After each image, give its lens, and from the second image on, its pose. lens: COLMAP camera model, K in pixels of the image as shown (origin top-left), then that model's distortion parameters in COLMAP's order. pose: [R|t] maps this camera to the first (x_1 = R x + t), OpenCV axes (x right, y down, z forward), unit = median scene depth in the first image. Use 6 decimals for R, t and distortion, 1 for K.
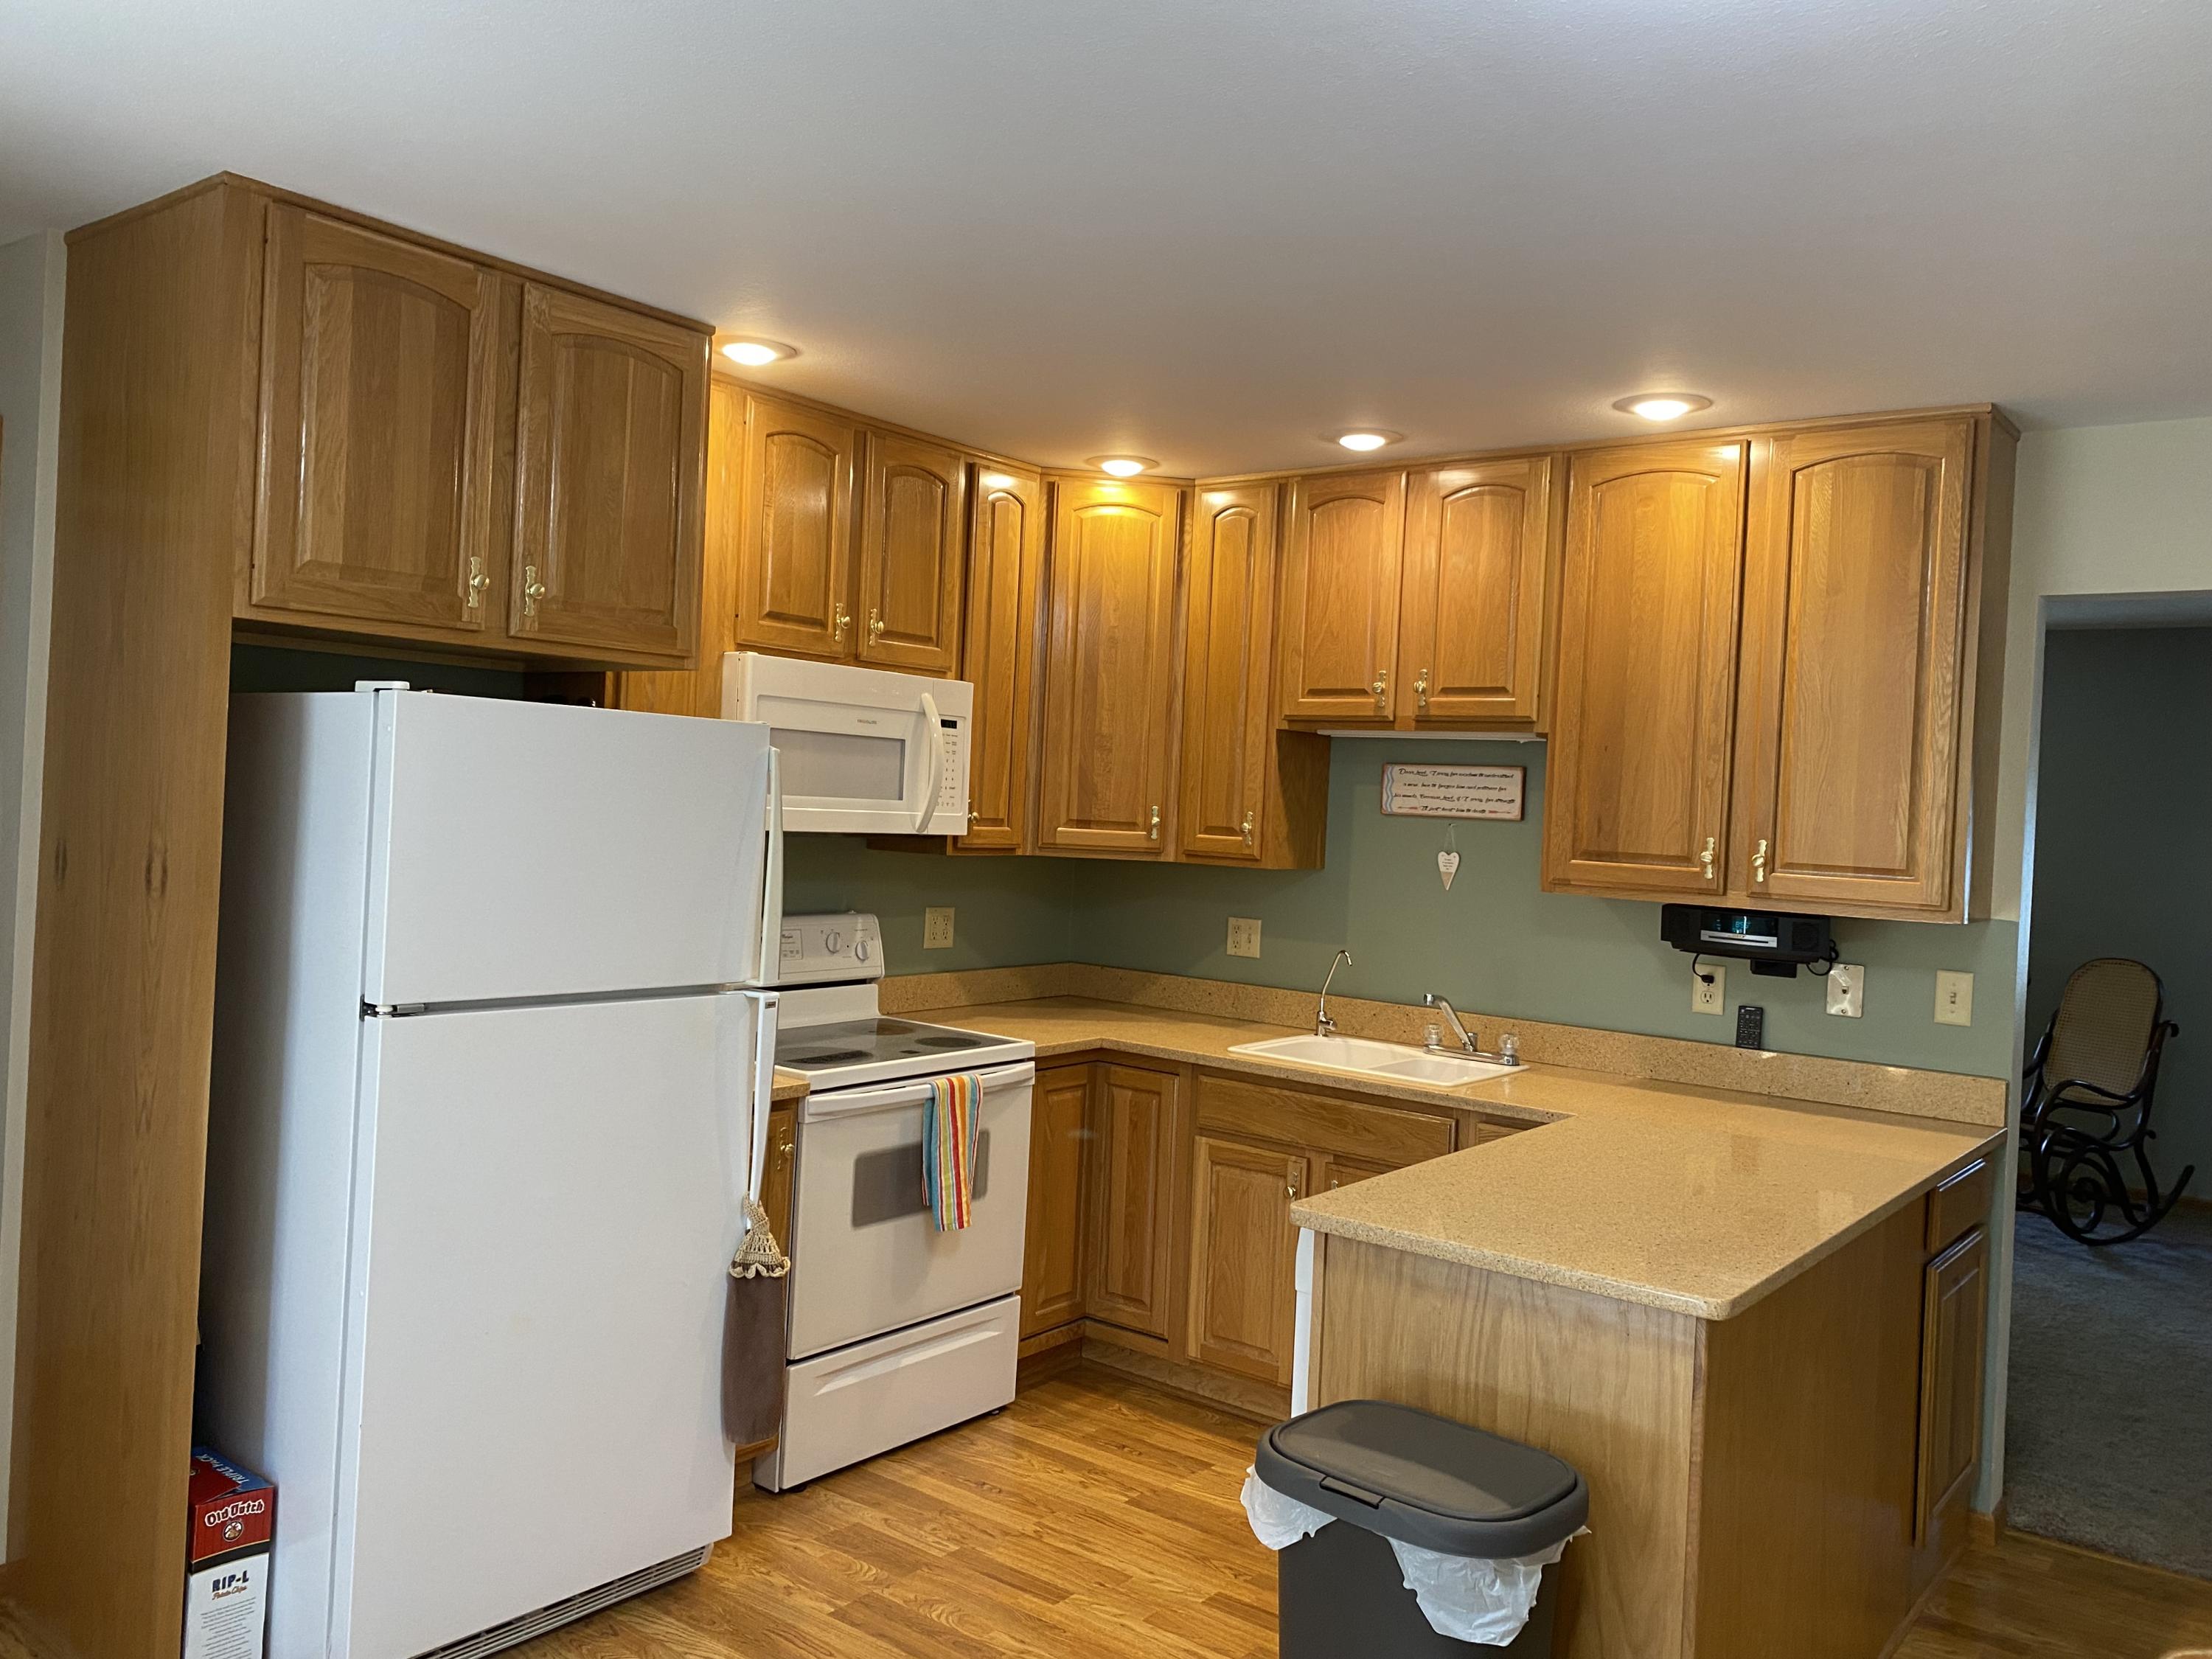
lens RADIAL K [[1657.5, 0, 1103.3], [0, 1657.5, 788.6], [0, 0, 1]] dist [0.055124, -0.002749]
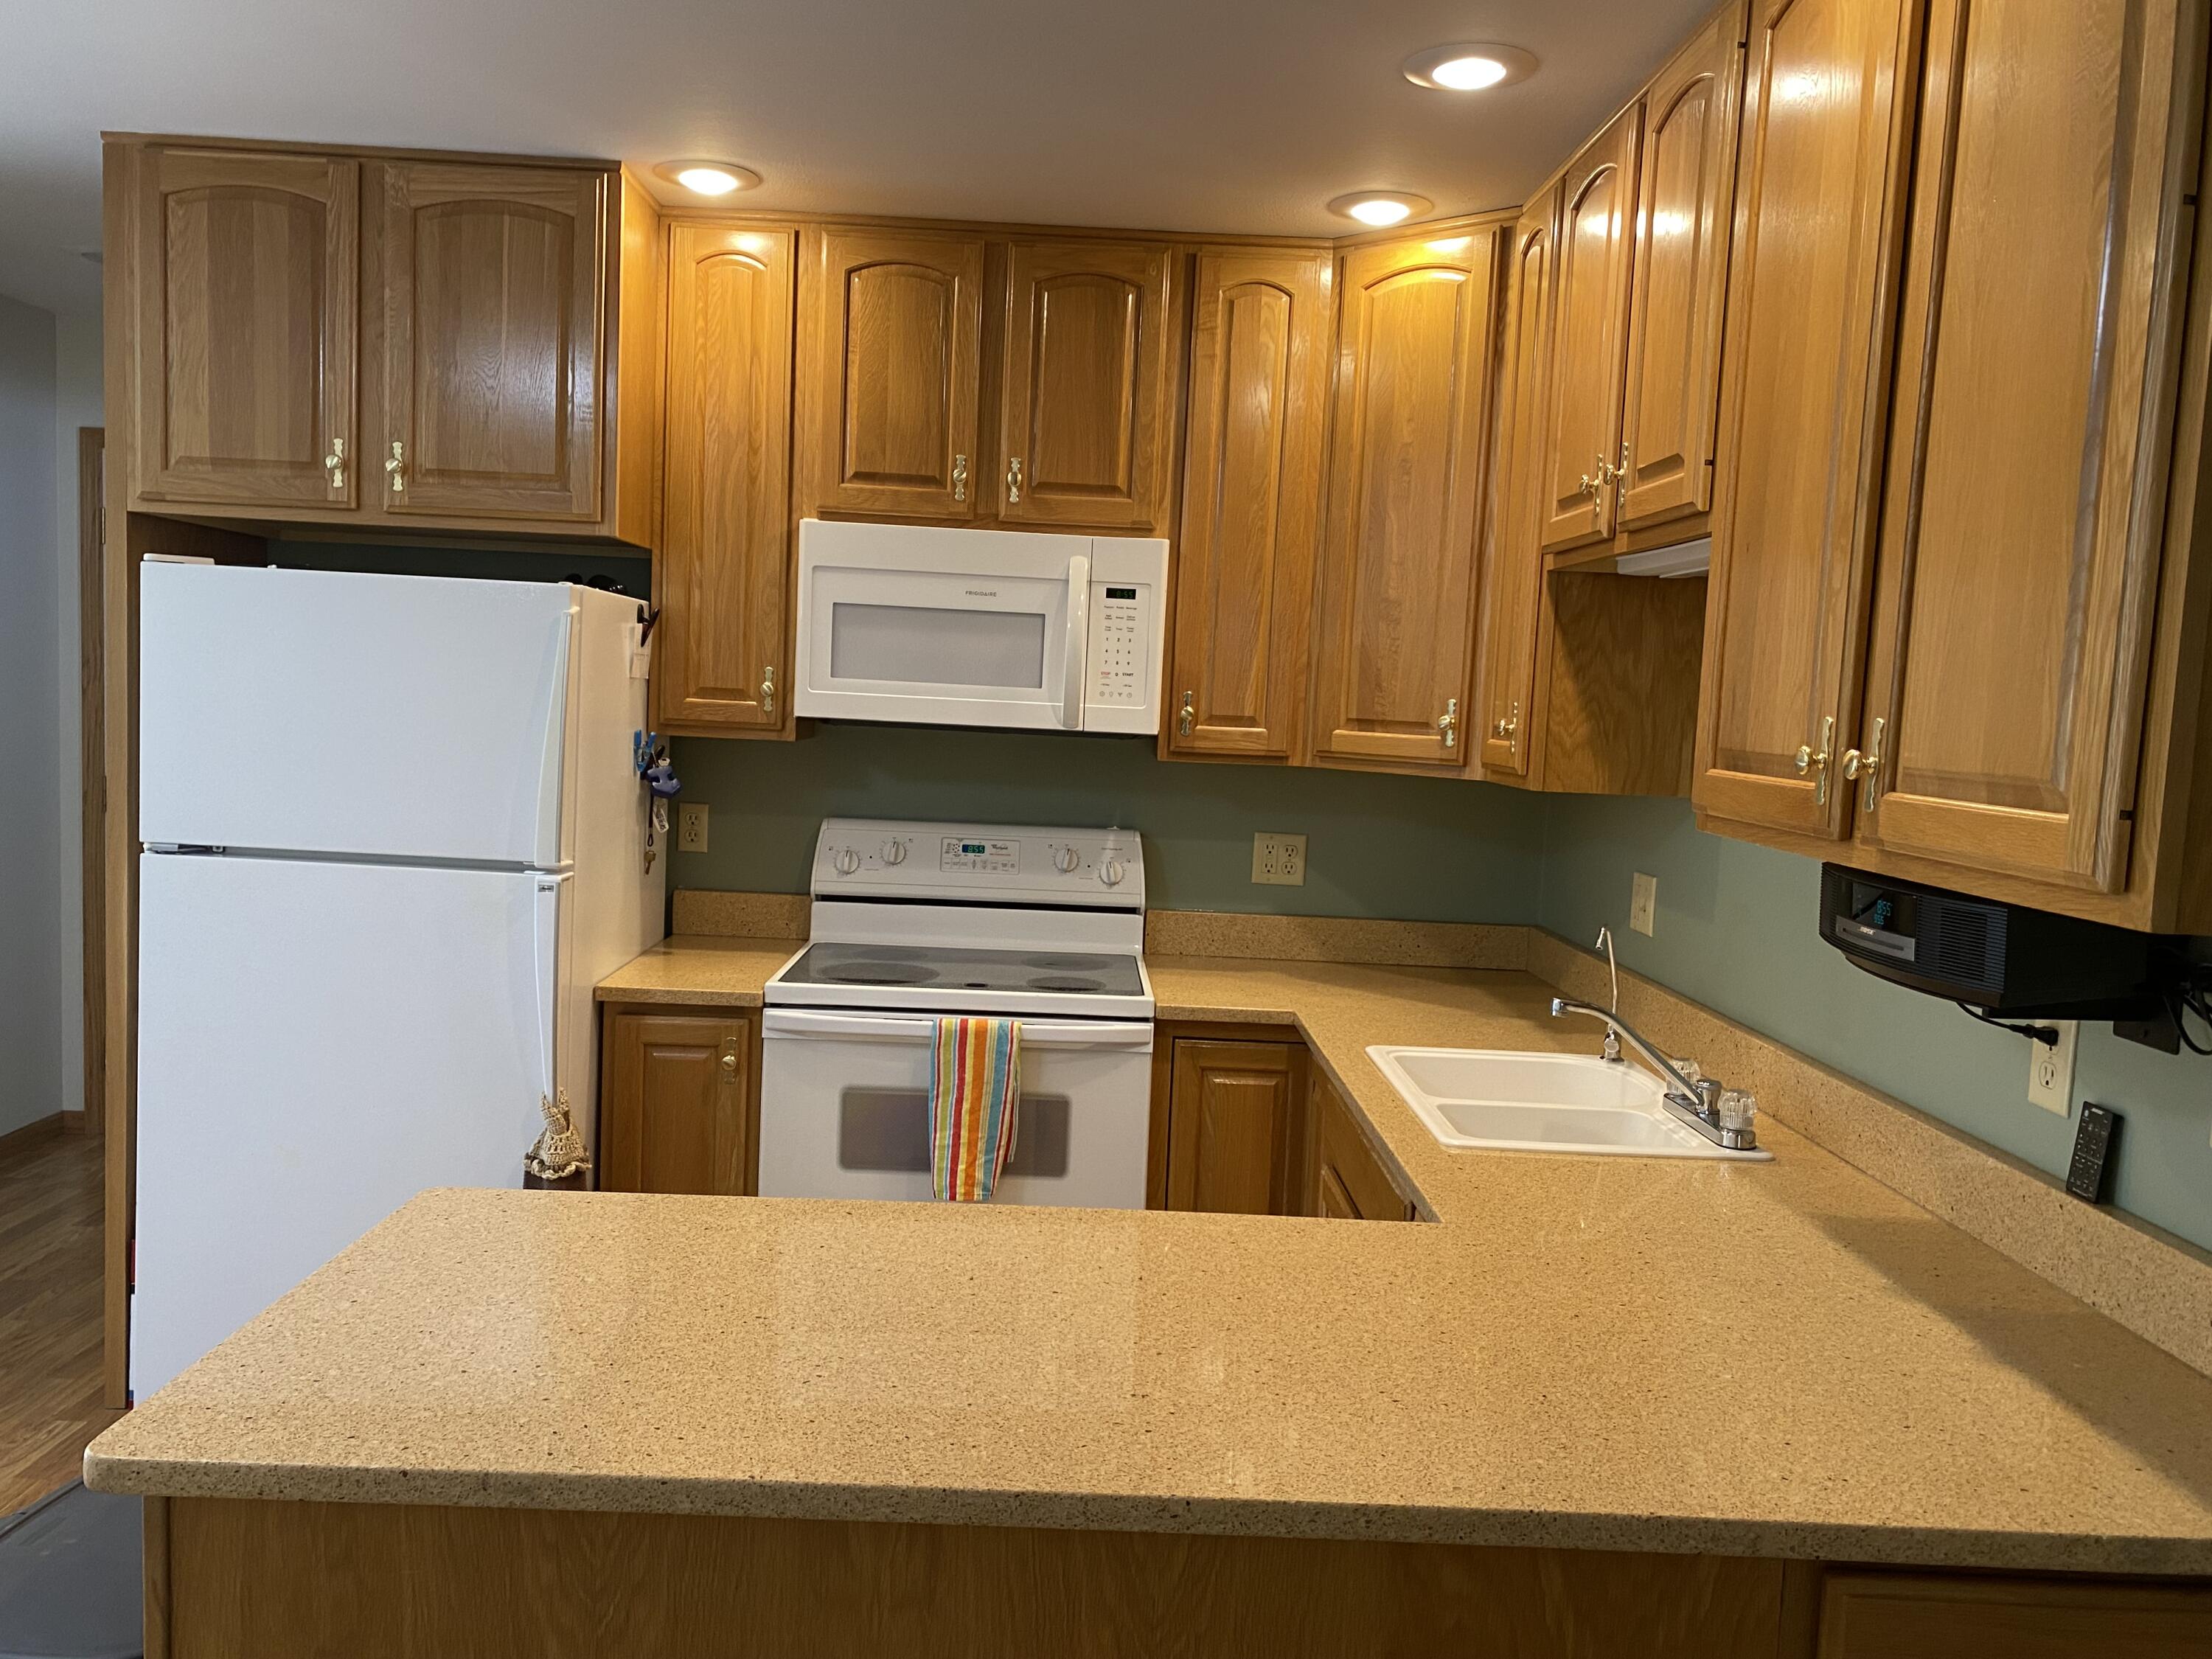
lens RADIAL K [[1686.5, 0, 1097.3], [0, 1686.5, 831.5], [0, 0, 1]] dist [0.035043, -0.008627]
pose [[0.626532, 0.045887, -0.778044, 0.568458], [-0.011012, 0.998687, 0.050033, 0.037283], [0.779318, -0.022779, 0.626214, 0.507234]]
